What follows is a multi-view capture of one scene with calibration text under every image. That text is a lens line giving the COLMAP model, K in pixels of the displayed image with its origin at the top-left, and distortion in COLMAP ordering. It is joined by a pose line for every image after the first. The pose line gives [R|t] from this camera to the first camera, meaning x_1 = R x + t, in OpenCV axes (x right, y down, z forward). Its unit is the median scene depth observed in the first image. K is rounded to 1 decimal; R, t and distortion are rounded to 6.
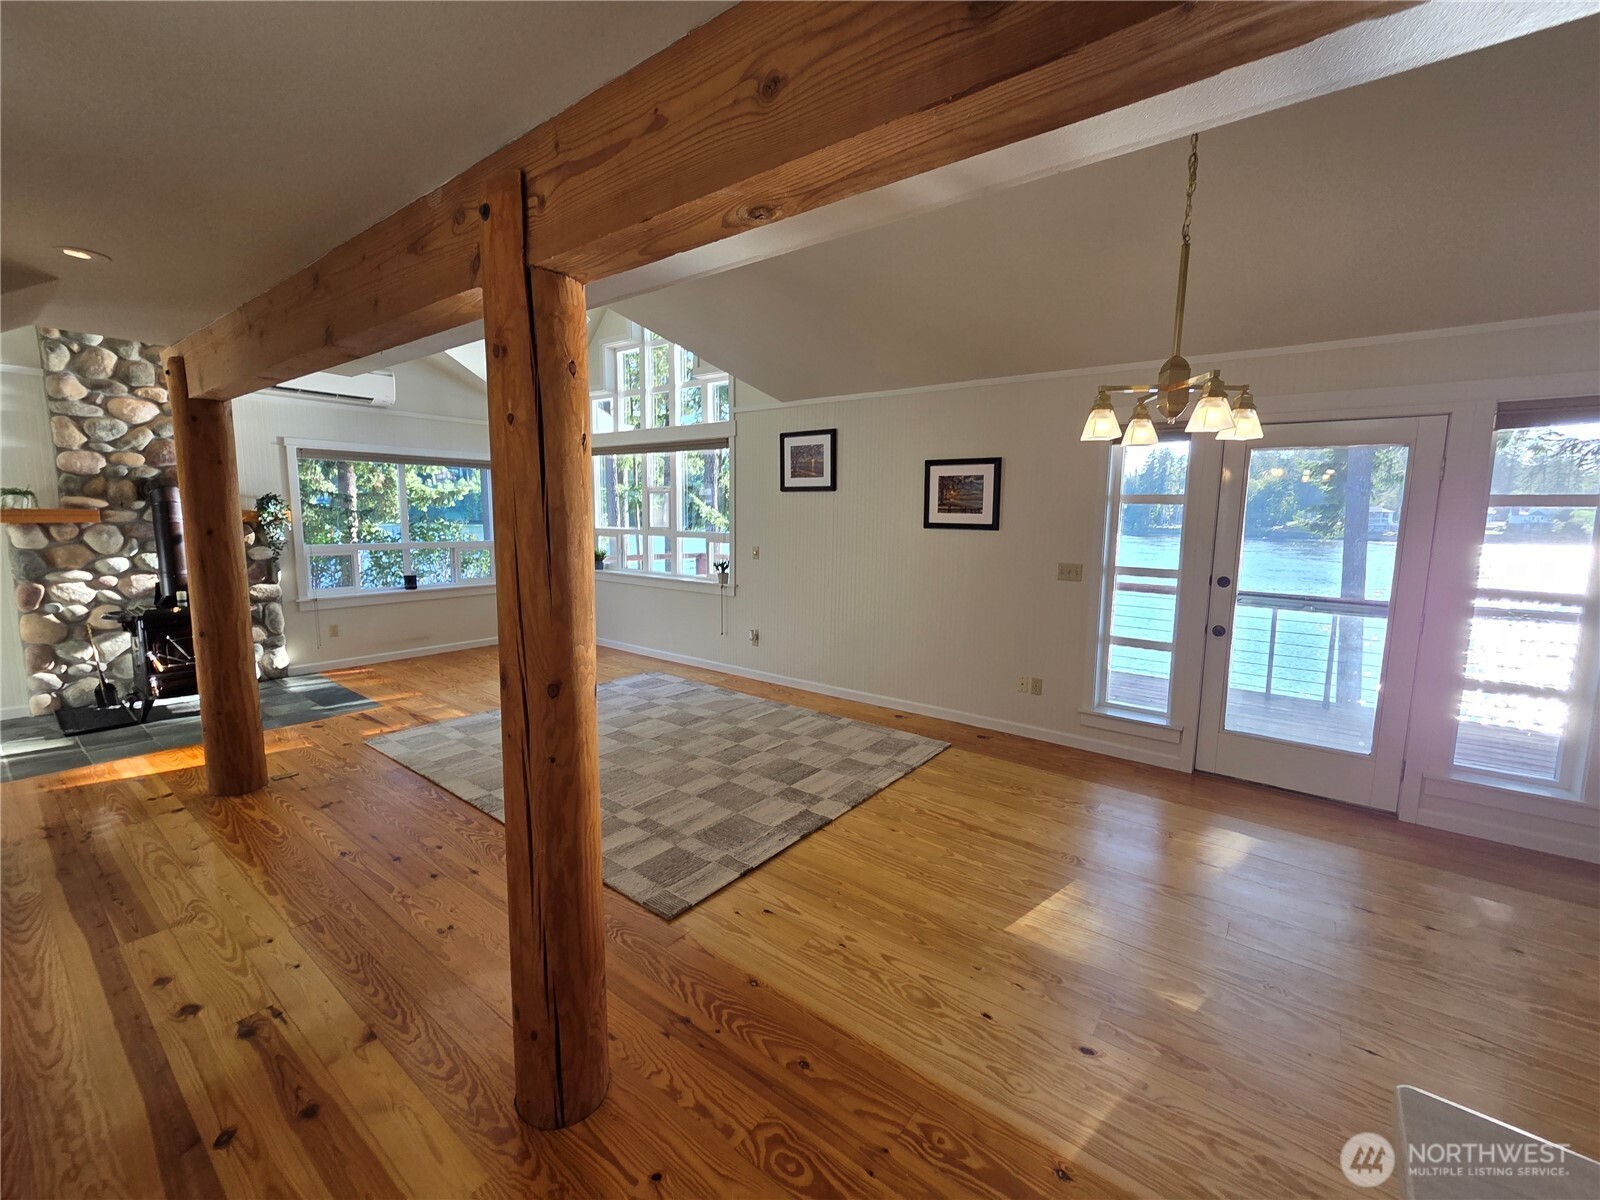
lens RADIAL K [[655.2, 0, 814.1], [0, 655.2, 593.0], [0, 0, 1]] dist [0.002501, -0.000353]
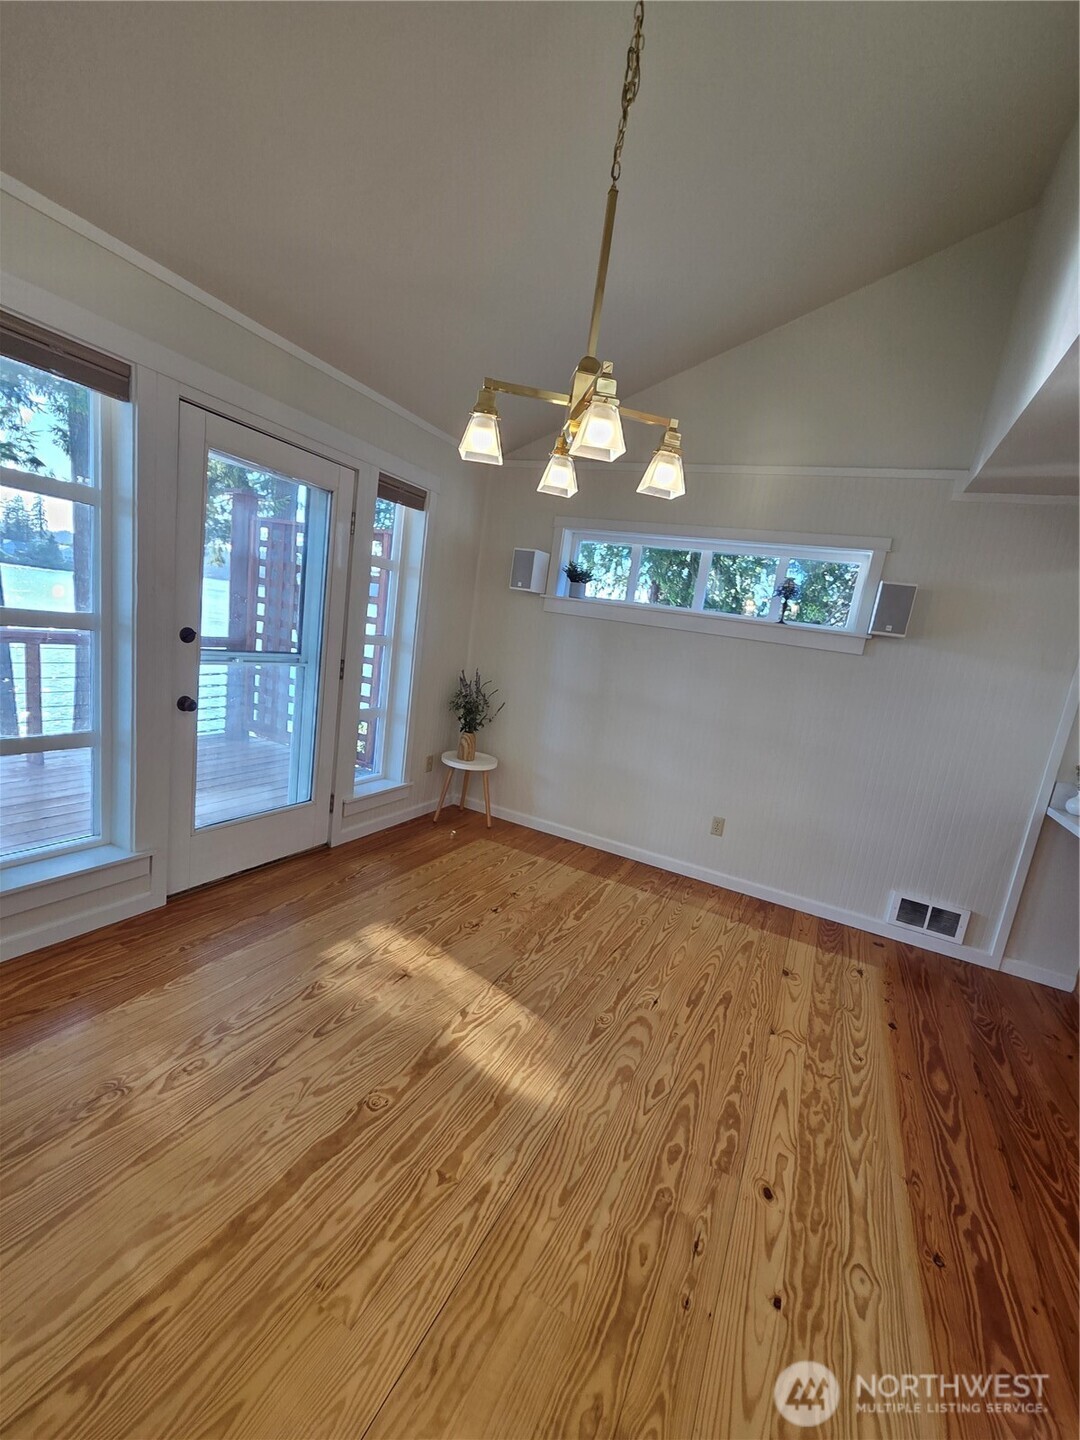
lens RADIAL K [[589.7, 0, 547.3], [0, 589.7, 727.9], [0, 0, 1]] dist [0.002501, -0.000353]
pose [[-0.189962, -0.184813, 0.964240, -0.099920], [0.000319, 0.982111, 0.188301, -0.040013], [-0.981791, 0.036078, -0.186505, 0.753395]]
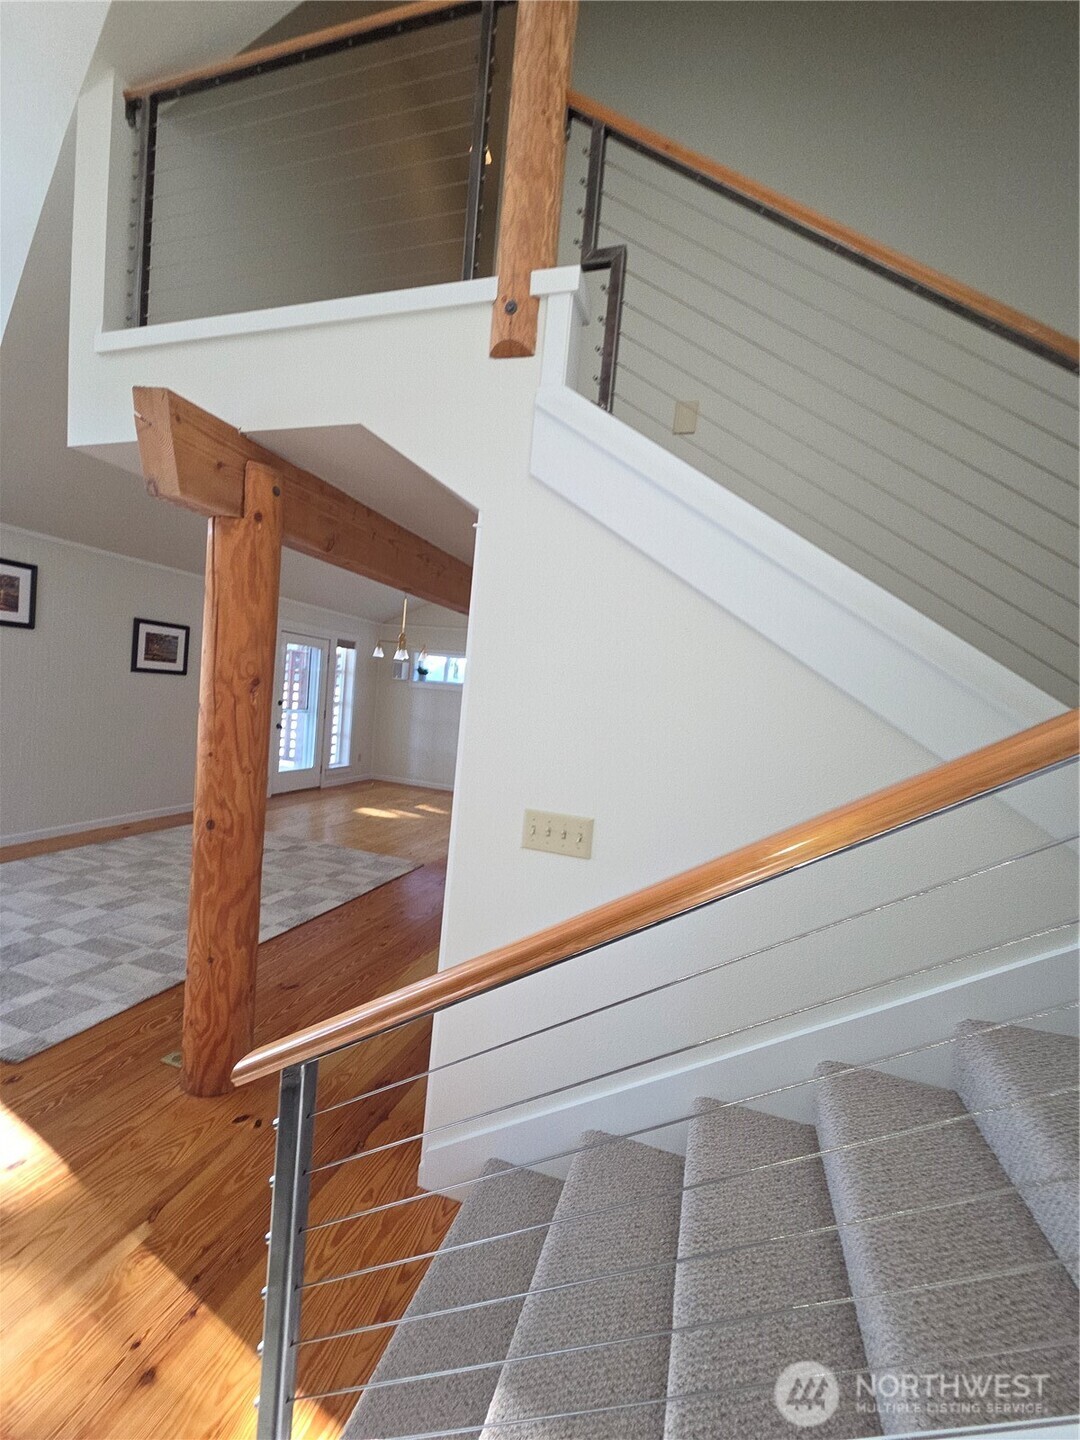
lens RADIAL K [[589.7, 0, 542.2], [0, 589.7, 718.9], [0, 0, 1]] dist [0.002501, -0.000353]
pose [[-0.338912, -0.062710, 0.938726, -1.492028], [0.042346, 0.995748, 0.081808, -0.090639], [-0.939865, 0.067477, -0.334816, 0.857626]]
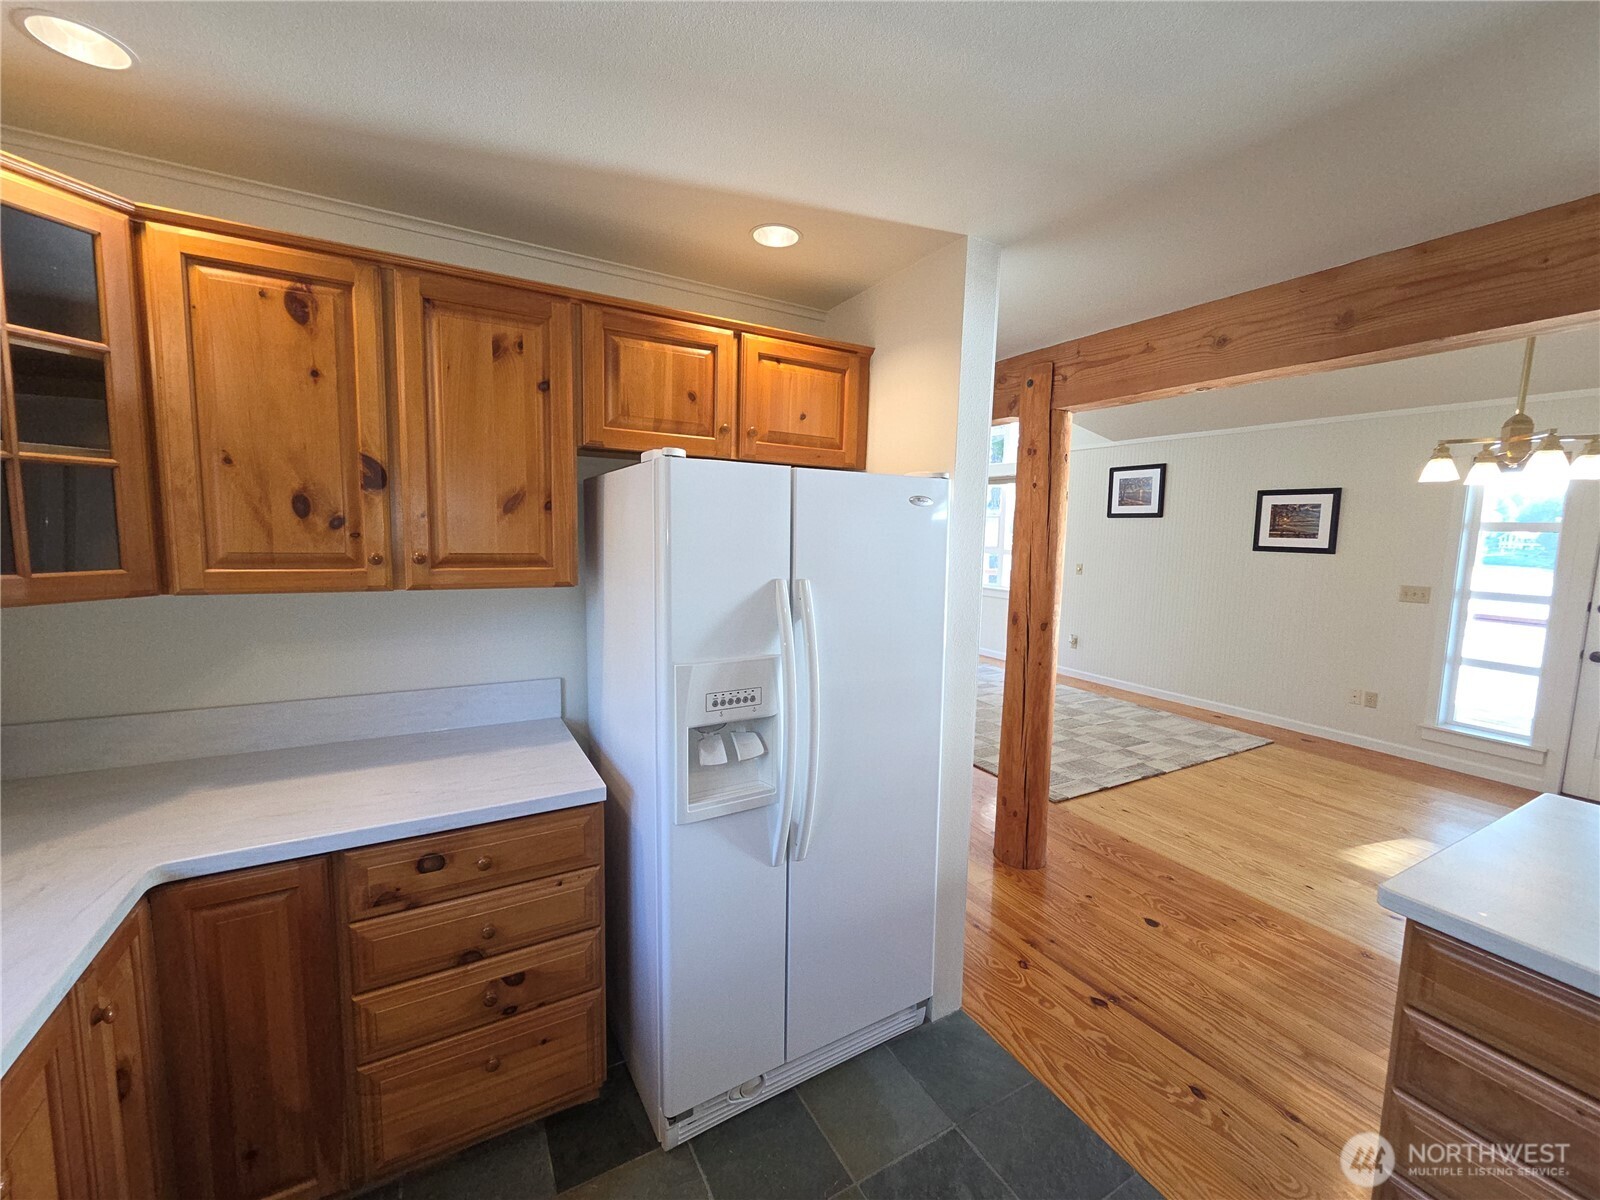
lens RADIAL K [[655.2, 0, 810.1], [0, 655.2, 599.2], [0, 0, 1]] dist [0.002501, -0.000353]
pose [[0.921467, 0.051416, -0.385040, -0.123235], [-0.060334, 0.998116, -0.011108, 0.054759], [0.383743, 0.033466, 0.922833, -0.423641]]
